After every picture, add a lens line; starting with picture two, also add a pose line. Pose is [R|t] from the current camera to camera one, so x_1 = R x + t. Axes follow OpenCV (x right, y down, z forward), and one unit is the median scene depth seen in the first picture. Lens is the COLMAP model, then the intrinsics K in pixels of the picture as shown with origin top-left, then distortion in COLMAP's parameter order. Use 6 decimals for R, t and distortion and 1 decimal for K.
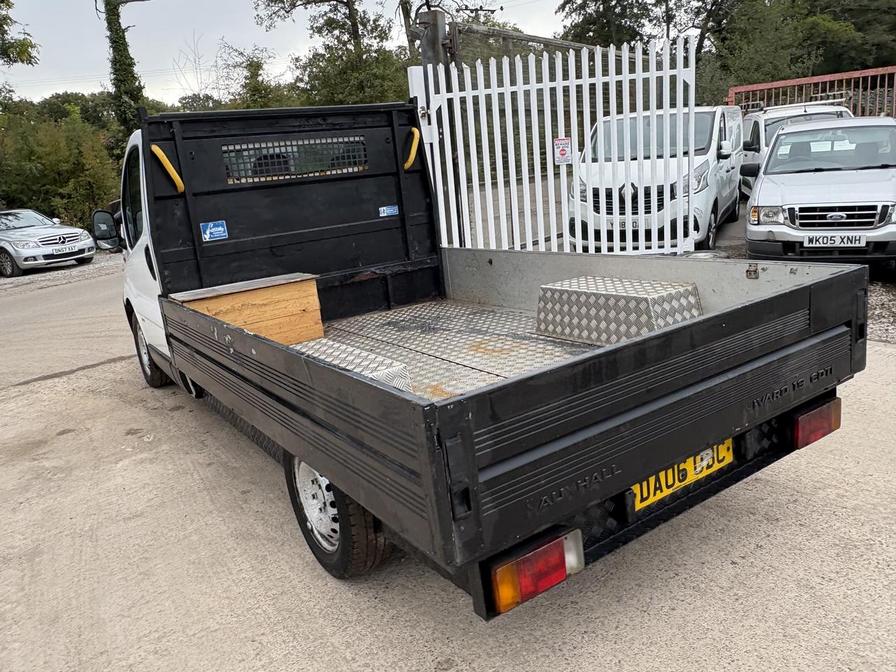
lens RADIAL K [[682.0, 0, 453.0], [0, 682.0, 324.0], [0, 0, 1]] dist [0.025252, -0.024742]
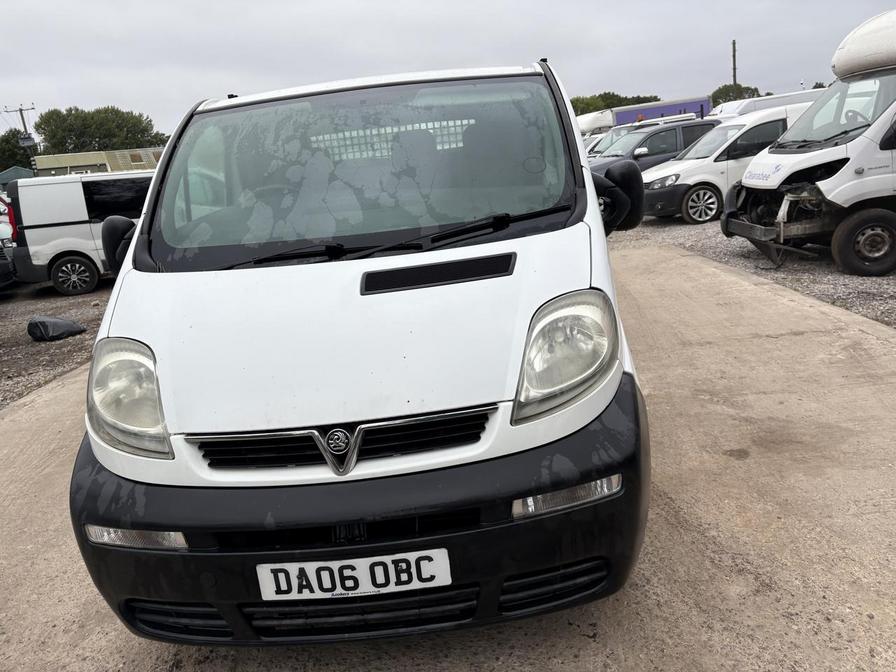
lens RADIAL K [[682.0, 0, 458.4], [0, 682.0, 321.2], [0, 0, 1]] dist [0.025252, -0.024742]
pose [[-0.799600, 0.038859, 0.599275, -0.439030], [0.310613, 0.880815, 0.357329, -0.173857], [-0.513965, 0.471863, -0.716370, 0.913580]]
